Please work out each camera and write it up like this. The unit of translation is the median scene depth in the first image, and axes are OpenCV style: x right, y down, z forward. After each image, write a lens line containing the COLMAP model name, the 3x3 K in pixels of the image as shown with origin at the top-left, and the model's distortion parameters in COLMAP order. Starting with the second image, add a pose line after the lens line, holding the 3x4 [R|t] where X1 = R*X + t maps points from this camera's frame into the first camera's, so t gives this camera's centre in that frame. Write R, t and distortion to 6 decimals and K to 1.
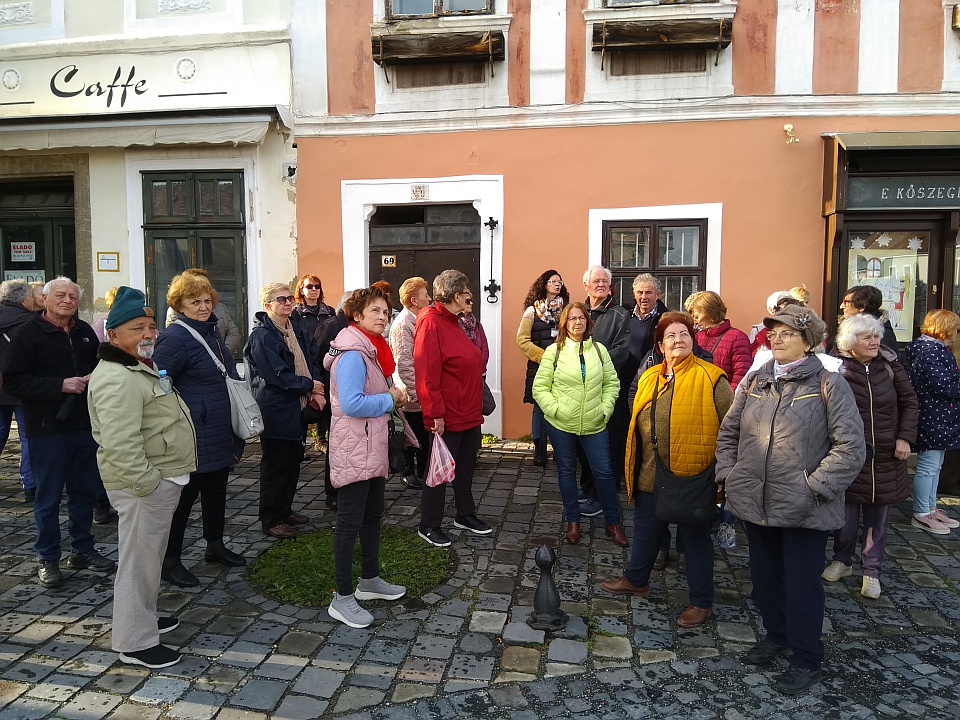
lens RADIAL K [[748.7, 0, 479.3], [0, 748.7, 362.5], [0, 0, 1]] dist [0.046416, -0.025583]
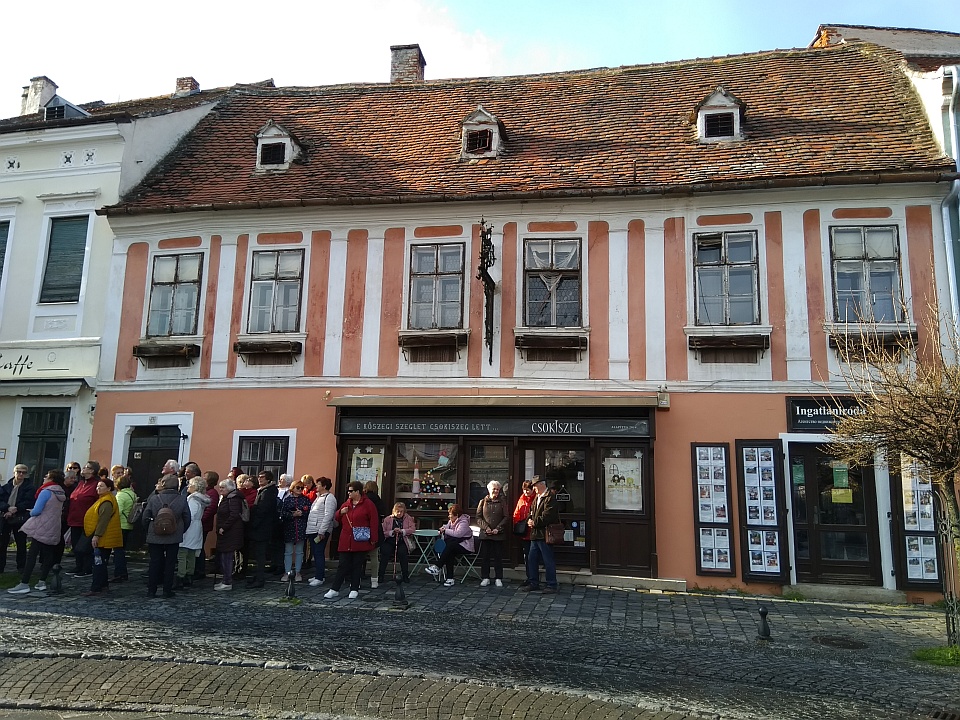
lens RADIAL K [[748.7, 0, 480.6], [0, 748.7, 357.6], [0, 0, 1]] dist [0.046416, -0.025583]
pose [[0.997464, 0.007982, -0.070723, 0.910561], [-0.026003, 0.965867, -0.257730, 0.098468], [0.066251, 0.258916, 0.963625, -0.871004]]
